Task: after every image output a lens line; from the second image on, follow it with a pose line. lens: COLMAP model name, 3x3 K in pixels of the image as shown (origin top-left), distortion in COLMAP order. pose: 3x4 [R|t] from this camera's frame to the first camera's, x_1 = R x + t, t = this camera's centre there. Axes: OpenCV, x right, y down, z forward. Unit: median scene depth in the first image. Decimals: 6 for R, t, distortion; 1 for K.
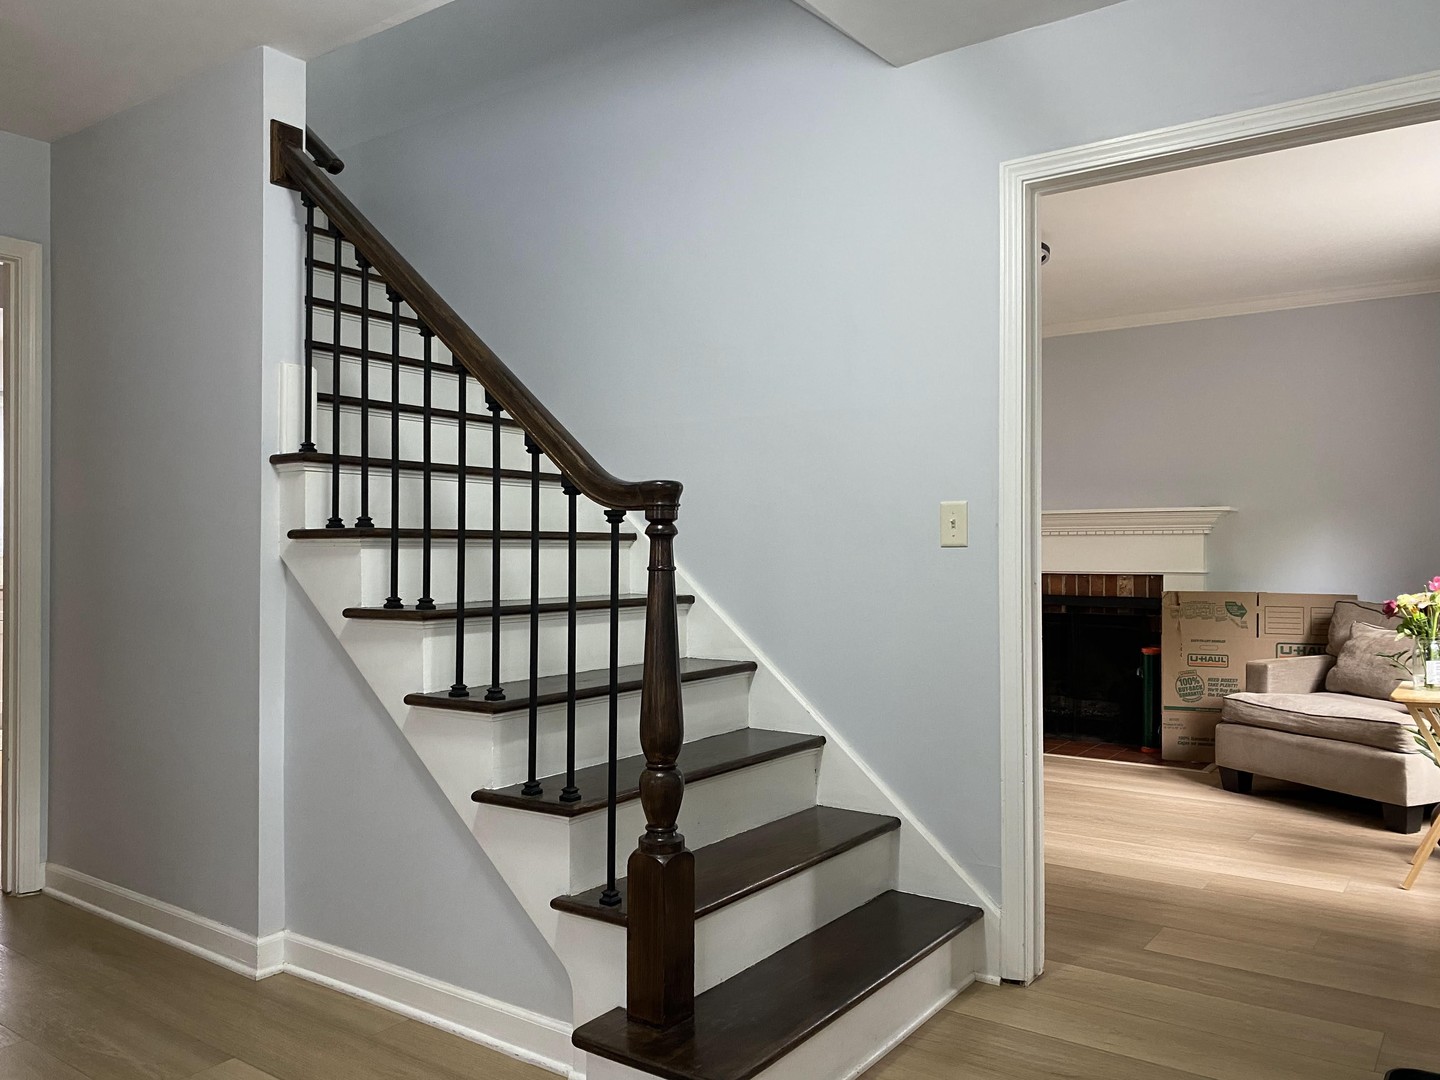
lens RADIAL K [[1093.0, 0, 720.4], [0, 1093.0, 549.3], [0, 0, 1]] dist [0.060470, -0.100644]
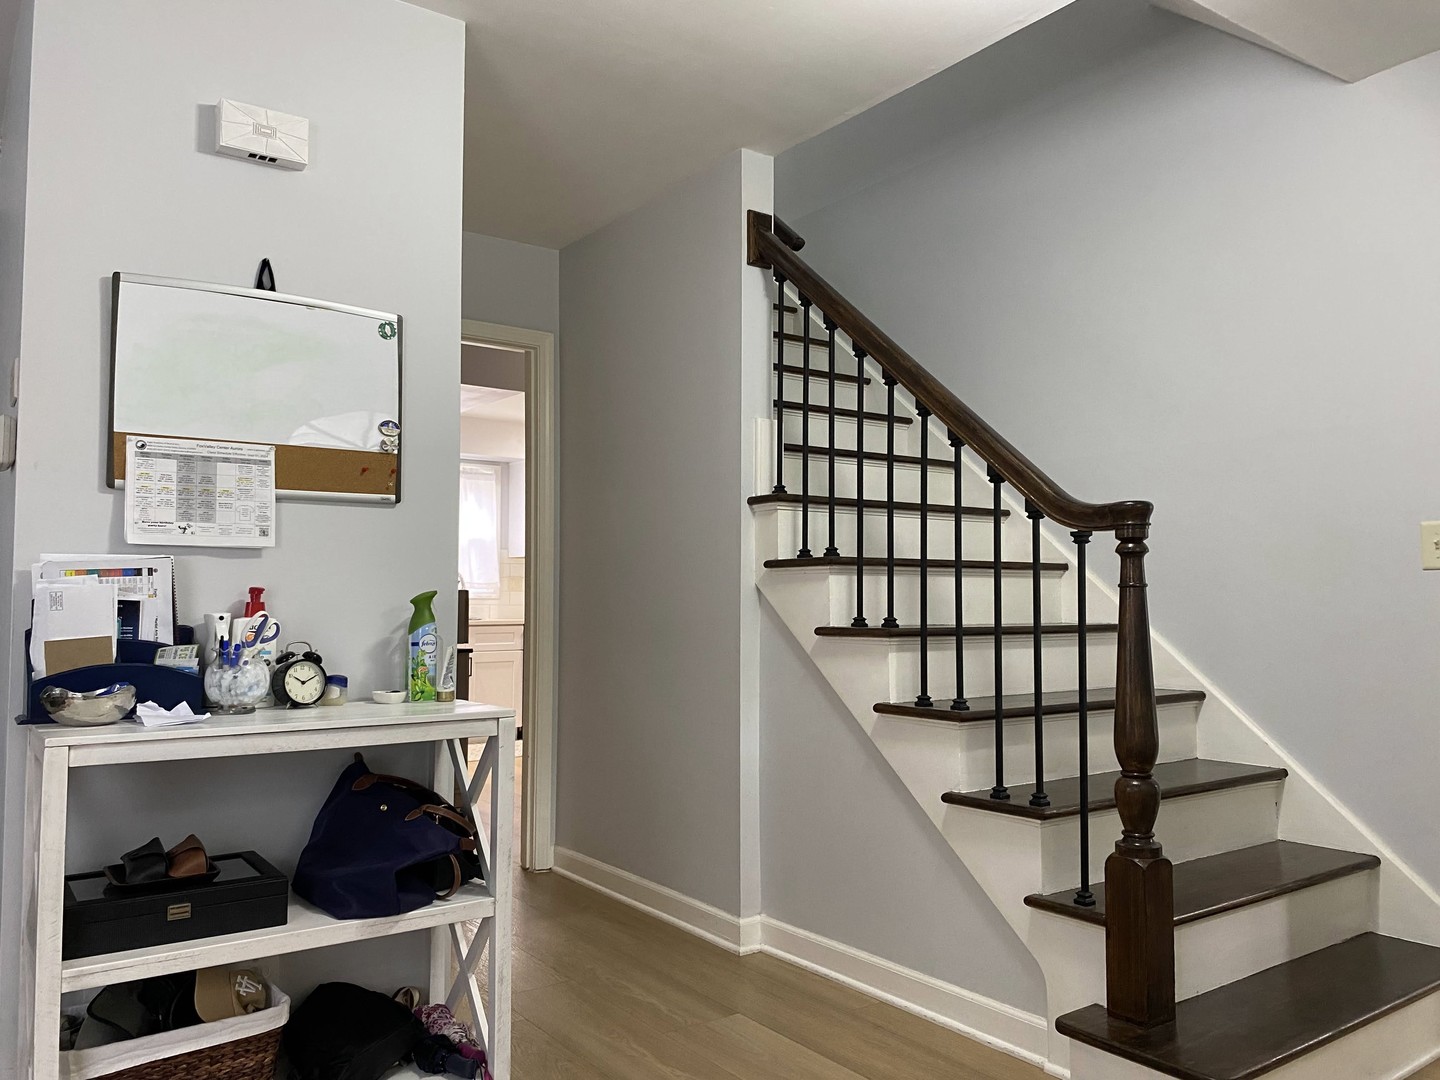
lens RADIAL K [[1093.0, 0, 720.4], [0, 1093.0, 549.3], [0, 0, 1]] dist [0.060470, -0.100644]
pose [[0.946891, -0.015620, -0.321174, -0.071856], [0.000145, 0.998840, -0.048149, 0.027646], [0.321554, 0.045545, 0.945795, -0.104103]]
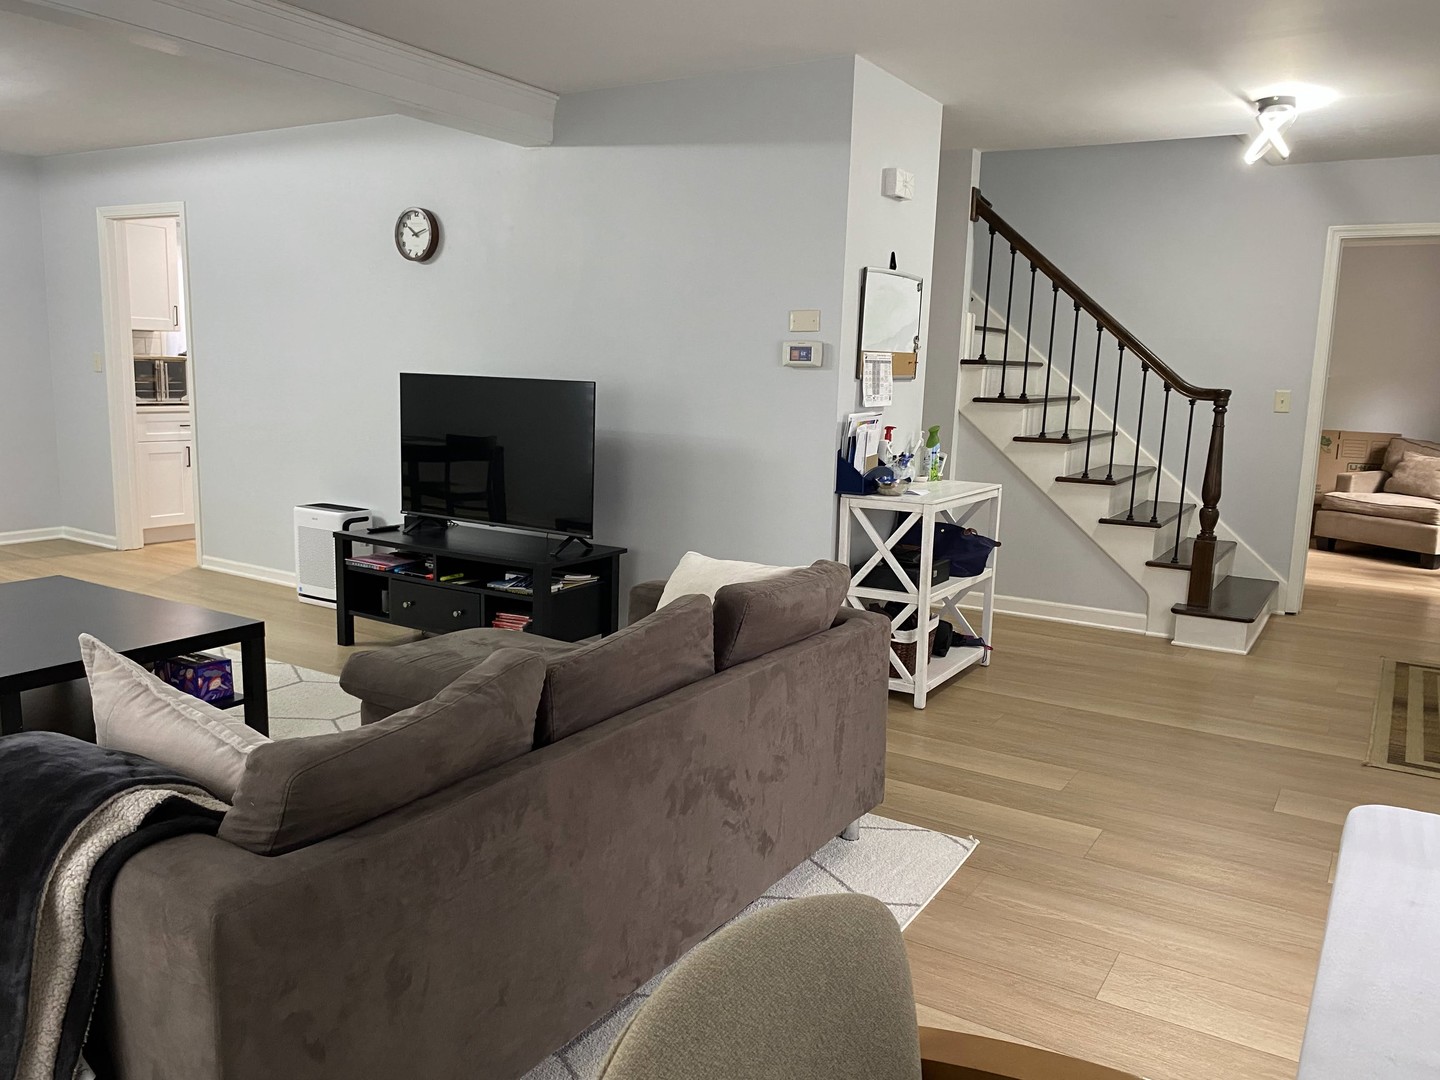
lens RADIAL K [[1093.0, 0, 720.4], [0, 1093.0, 549.3], [0, 0, 1]] dist [0.060470, -0.100644]
pose [[0.997241, 0.017161, 0.072215, -1.063482], [-0.029320, 0.984863, 0.170839, -0.078329], [-0.068190, -0.172485, 0.982649, -1.094125]]
